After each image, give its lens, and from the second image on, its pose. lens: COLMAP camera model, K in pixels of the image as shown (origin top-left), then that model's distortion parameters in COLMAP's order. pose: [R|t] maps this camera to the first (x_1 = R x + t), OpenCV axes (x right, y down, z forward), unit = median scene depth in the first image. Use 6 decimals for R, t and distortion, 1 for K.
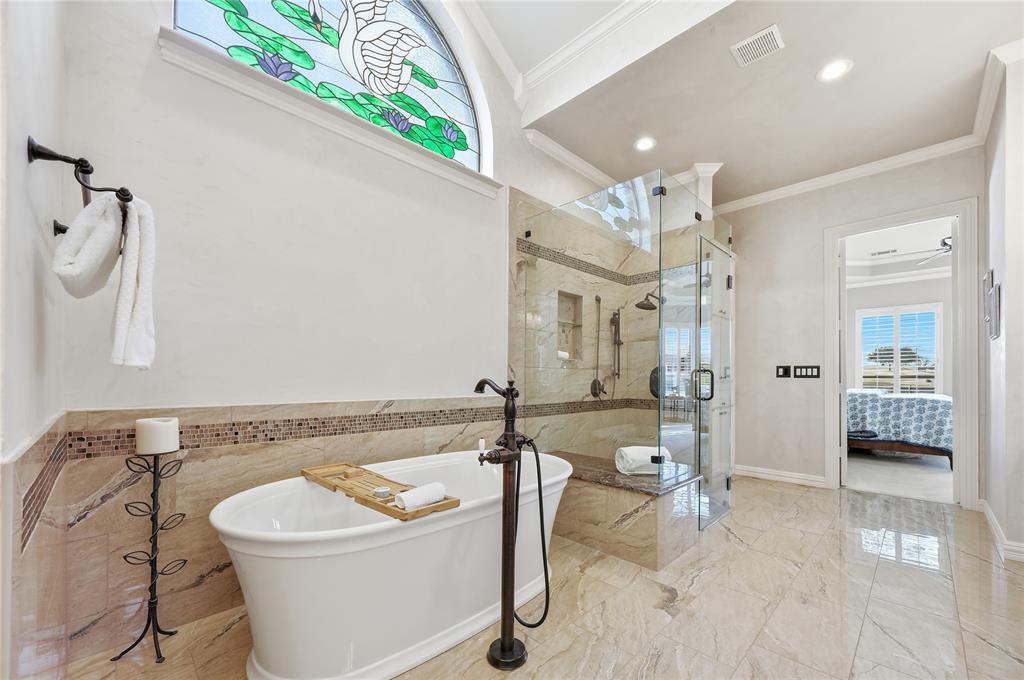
lens RADIAL K [[407.6, 0, 502.4], [0, 407.6, 376.4], [0, 0, 1]] dist [-0.012446, -0.000105]
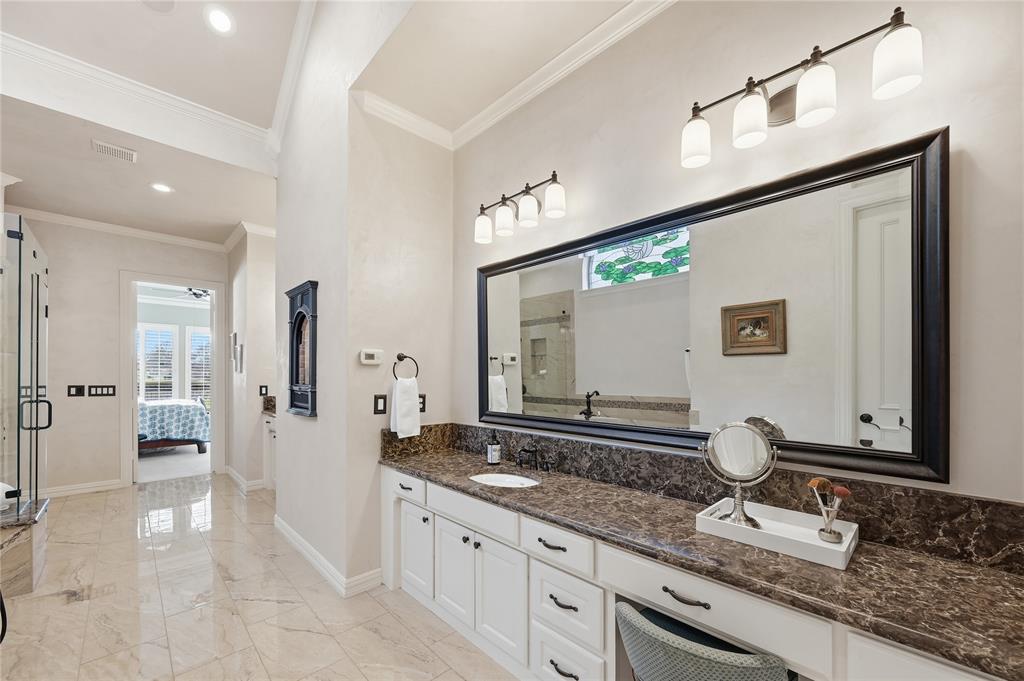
lens RADIAL K [[407.6, 0, 510.4], [0, 407.6, 373.9], [0, 0, 1]] dist [-0.012446, -0.000105]
pose [[0.016158, -0.000916, 0.999869, -0.346798], [0.002356, 0.999997, 0.000878, -0.055195], [-0.999867, 0.002342, 0.016160, -0.157877]]
